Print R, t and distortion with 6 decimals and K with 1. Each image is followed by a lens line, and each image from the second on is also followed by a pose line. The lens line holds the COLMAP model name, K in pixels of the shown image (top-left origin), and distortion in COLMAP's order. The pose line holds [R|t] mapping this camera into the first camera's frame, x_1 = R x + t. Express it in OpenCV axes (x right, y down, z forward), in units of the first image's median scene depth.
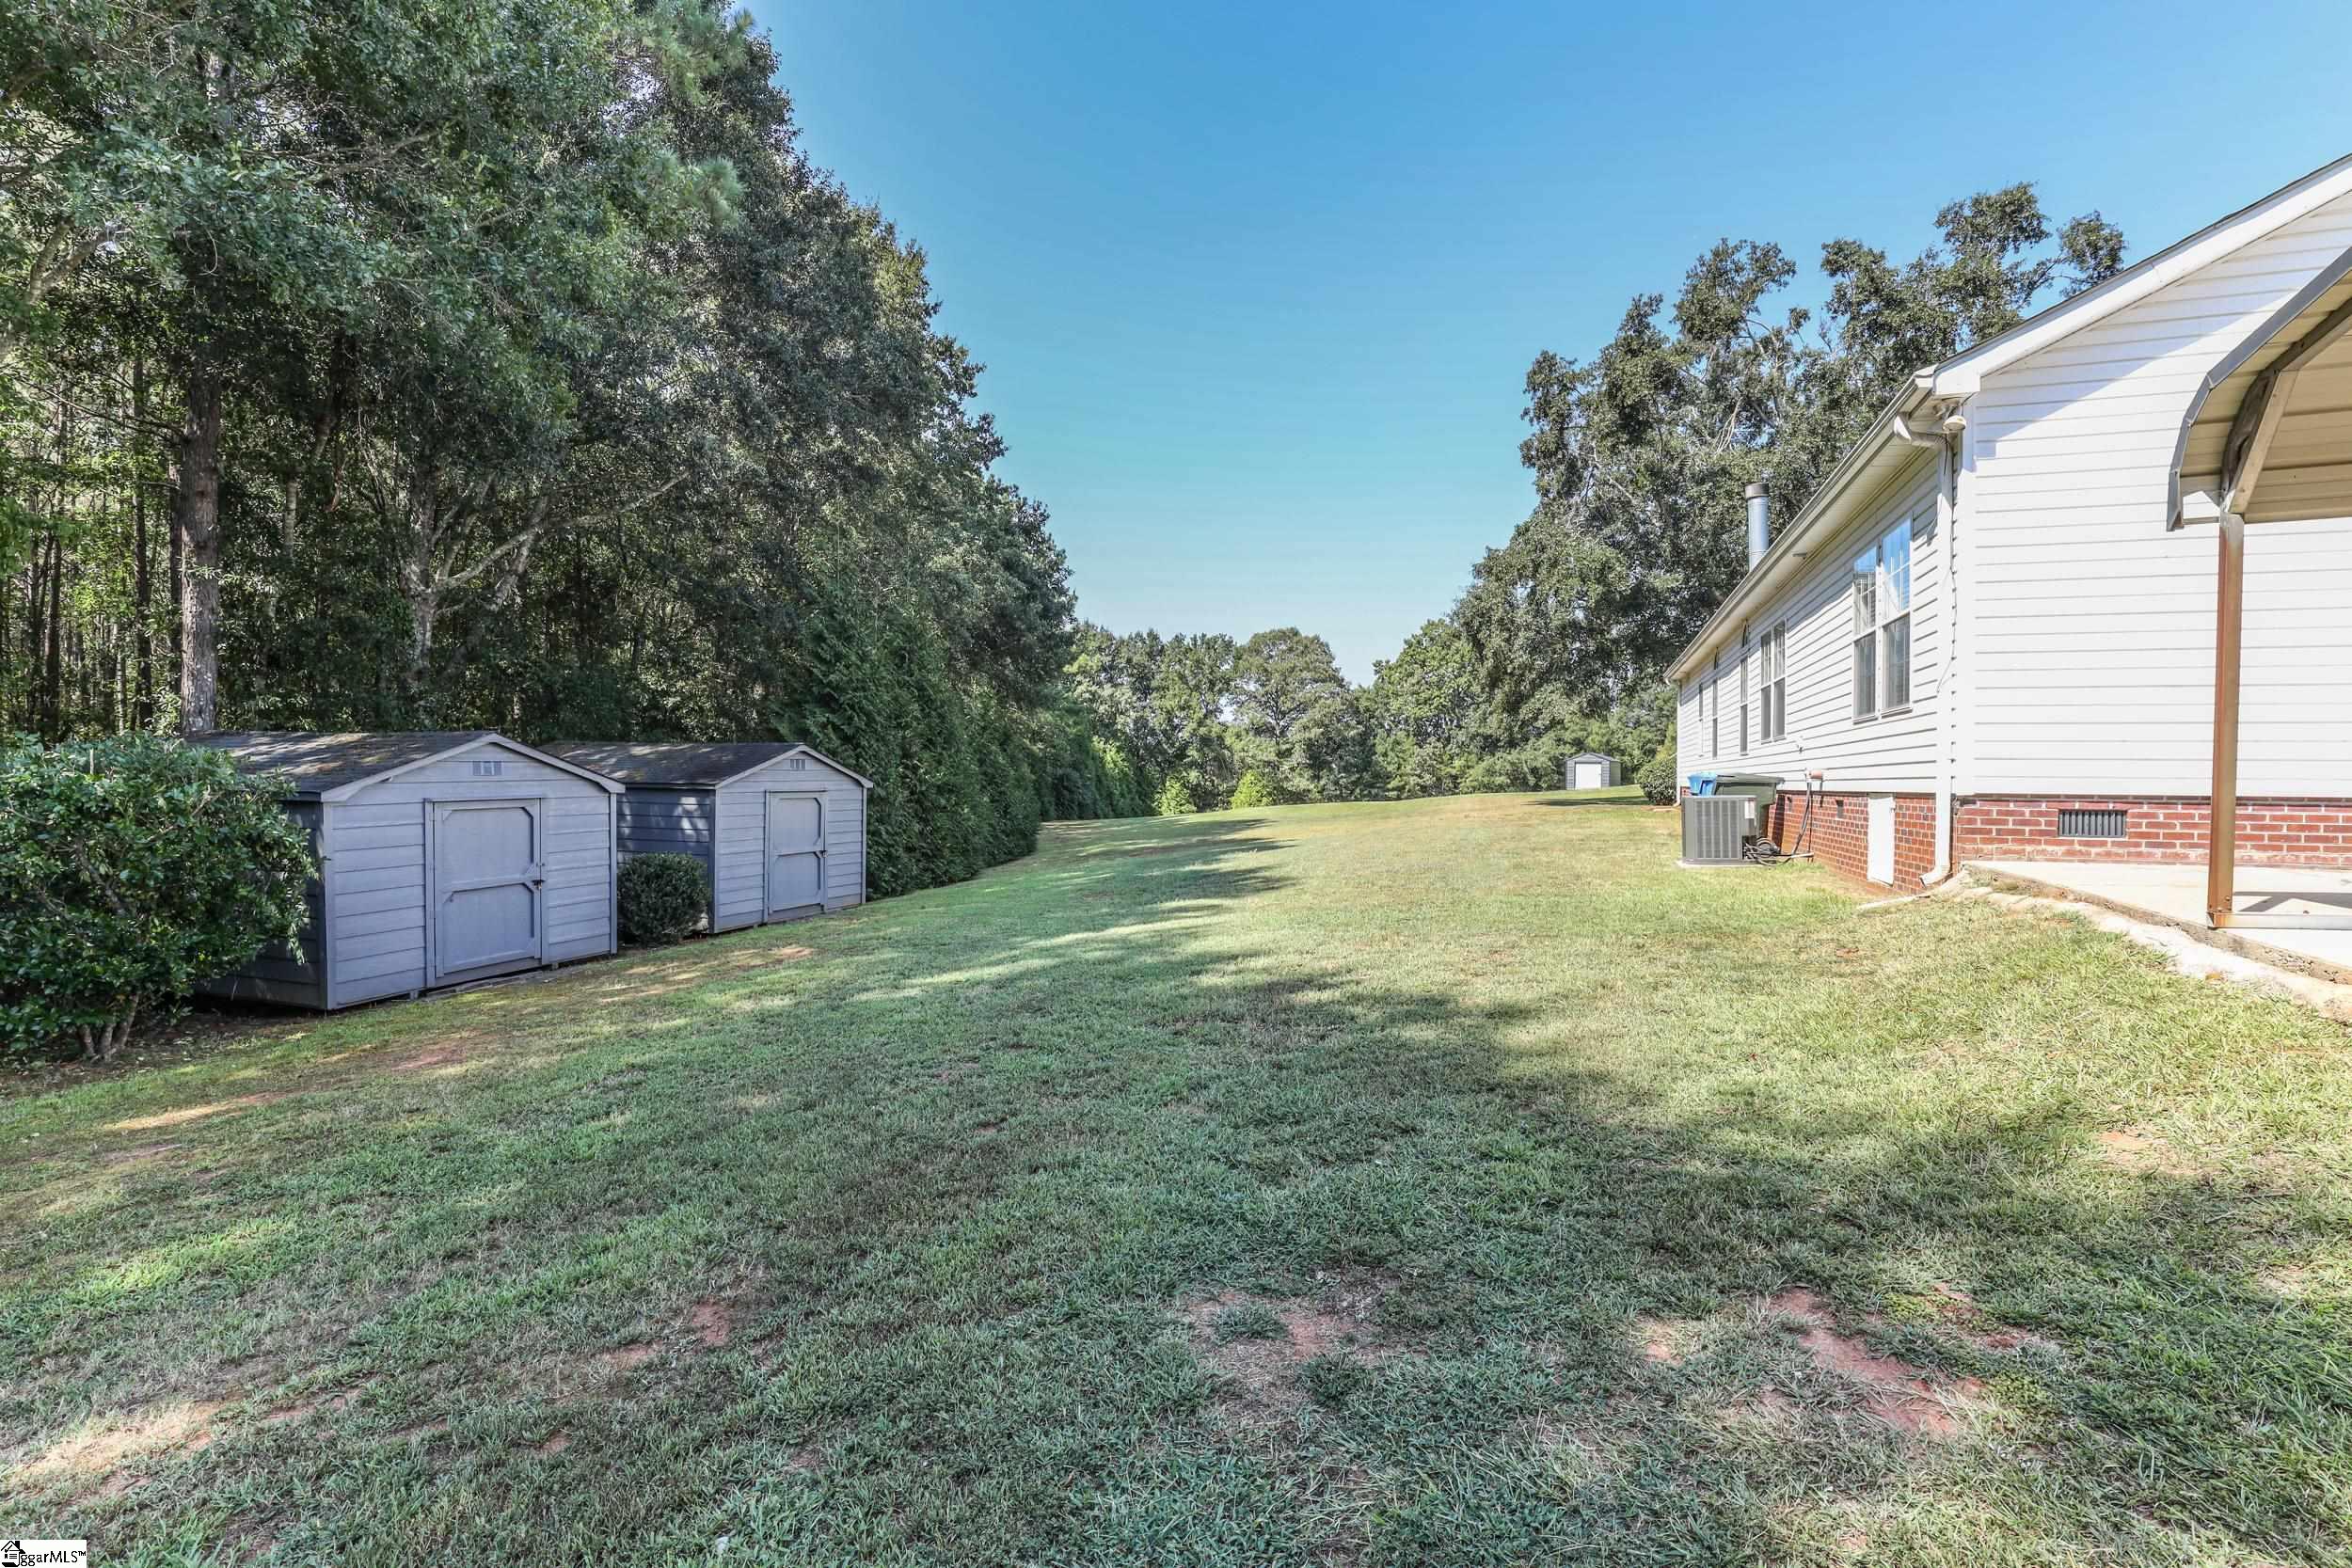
lens RADIAL K [[1104.2, 0, 1175.4], [0, 1104.2, 785.0], [0, 0, 1]] dist [-0.031863, 0.003038]
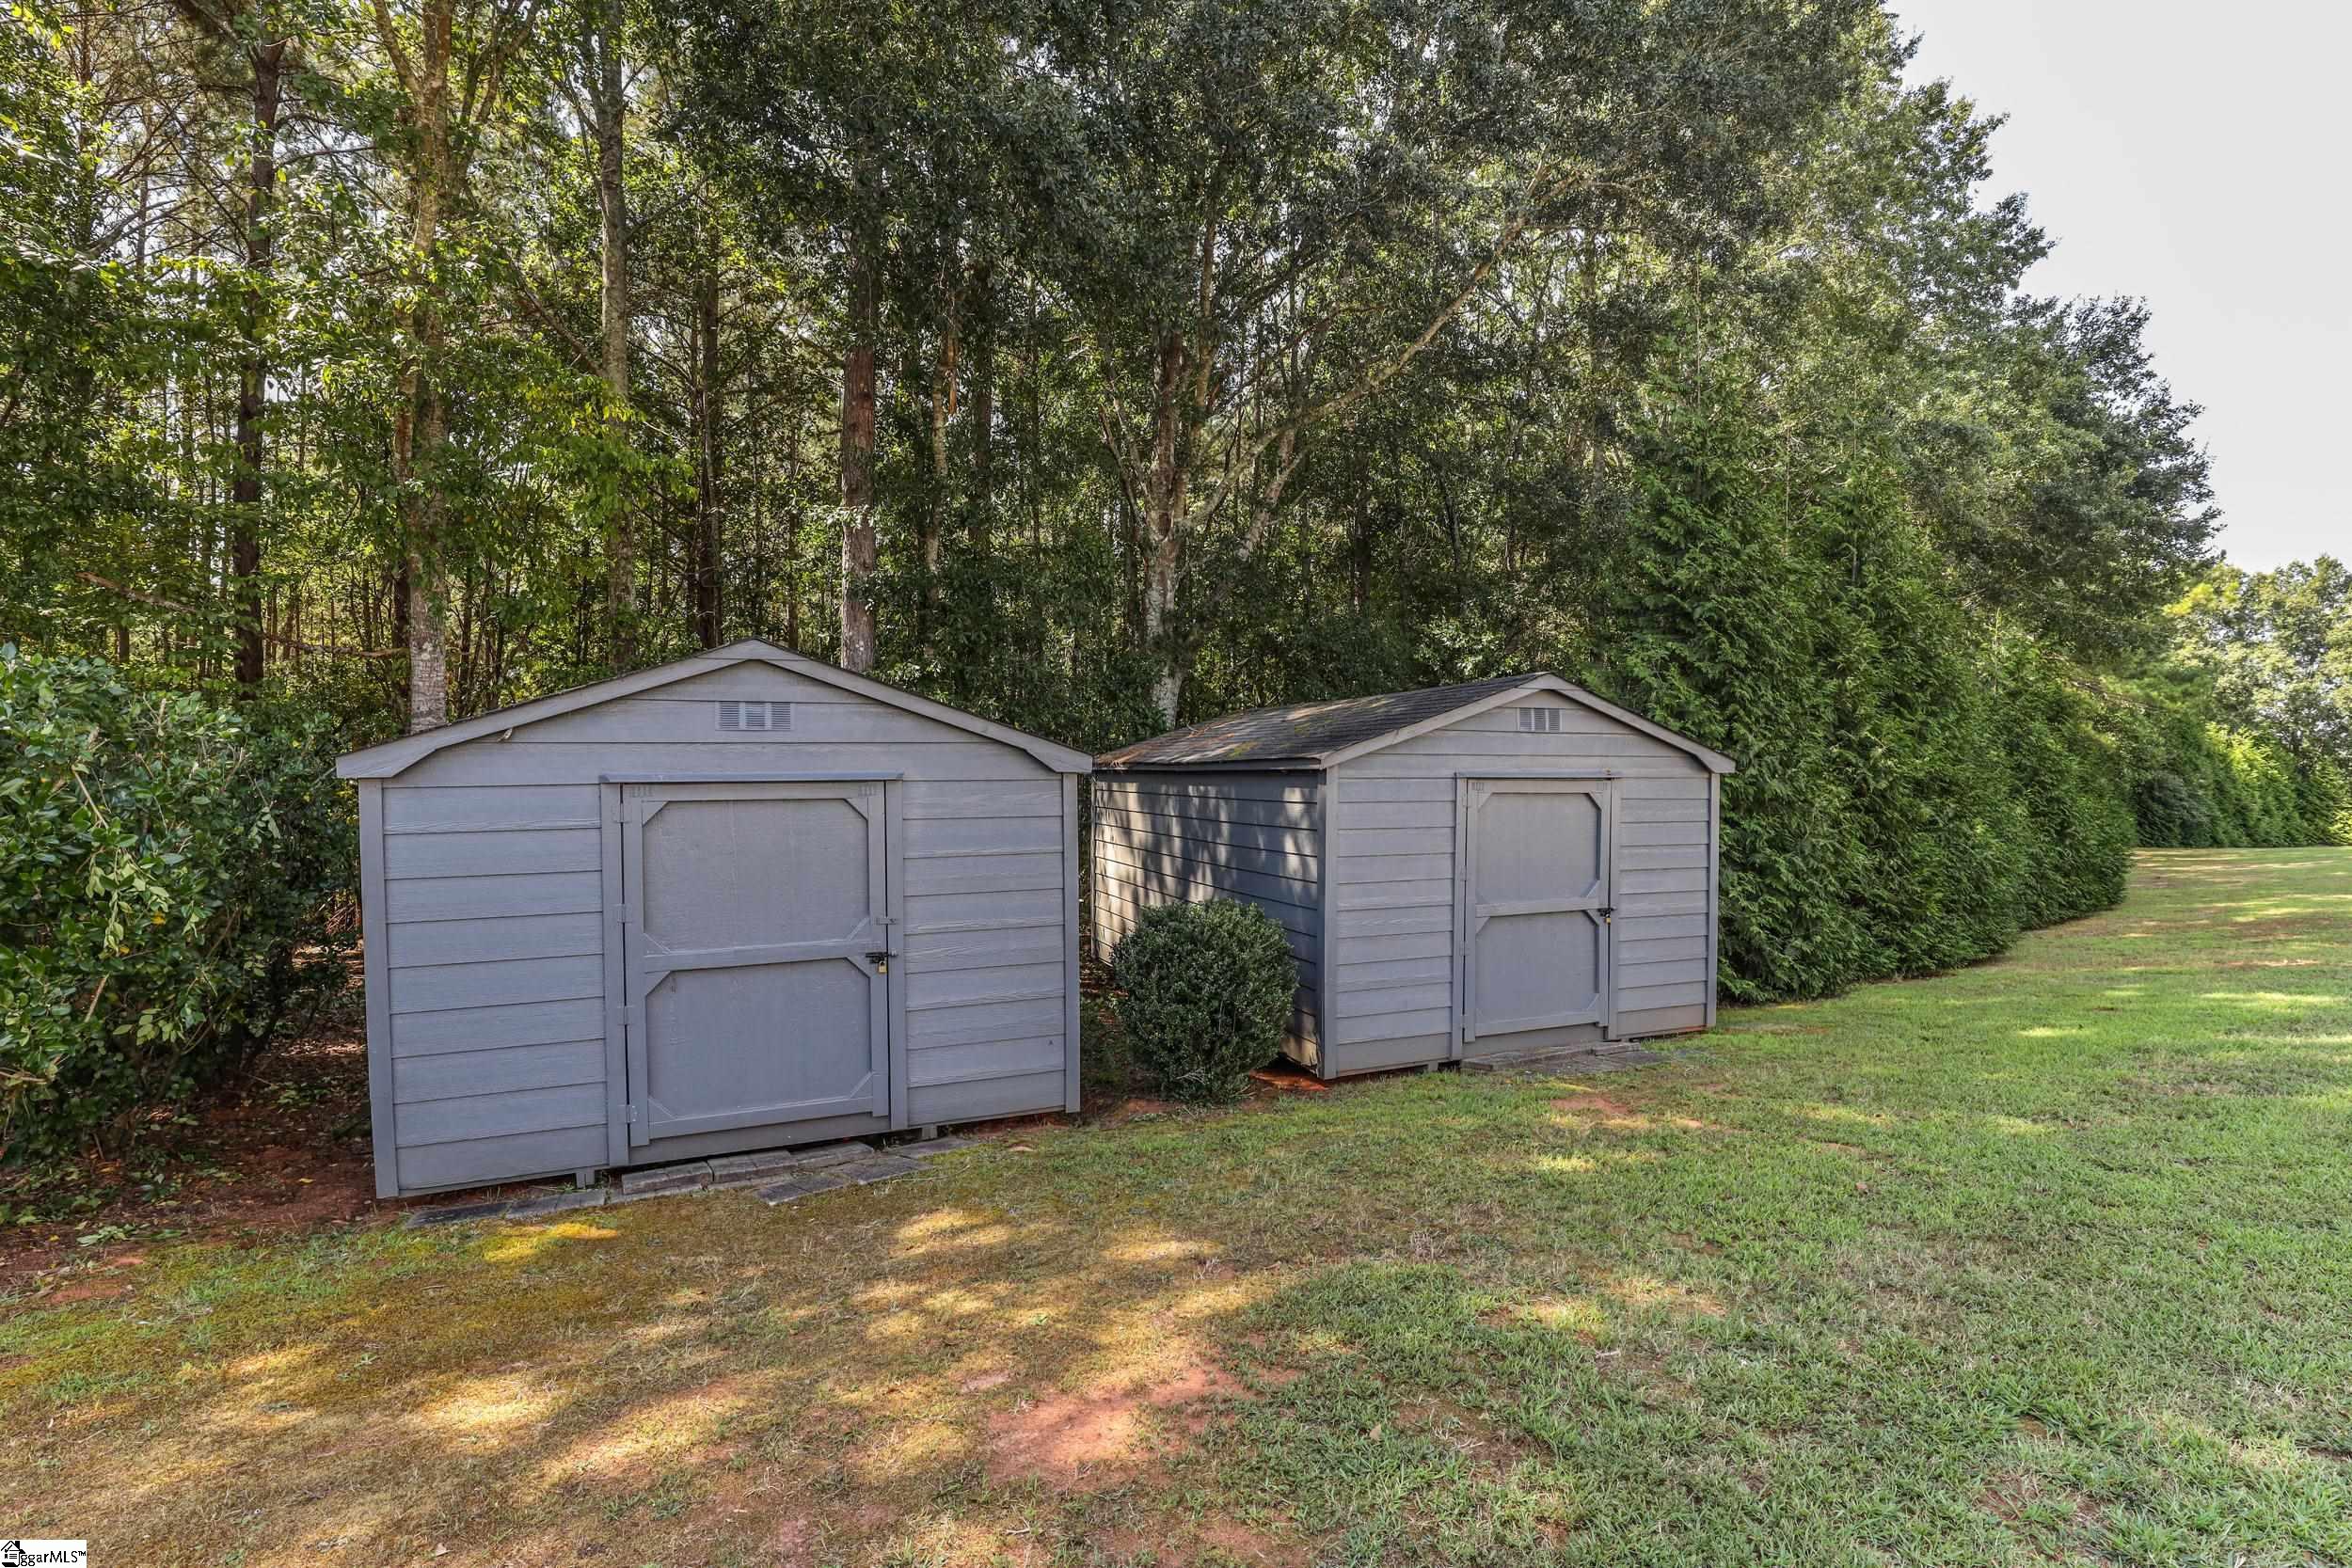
lens RADIAL K [[1104.2, 0, 1175.5], [0, 1104.2, 792.8], [0, 0, 1]] dist [-0.031863, 0.003038]
pose [[0.677574, -0.000702, -0.735454, -0.053696], [-0.003168, 0.999987, -0.003874, 0.006976], [0.735448, 0.004955, 0.677563, 0.286051]]
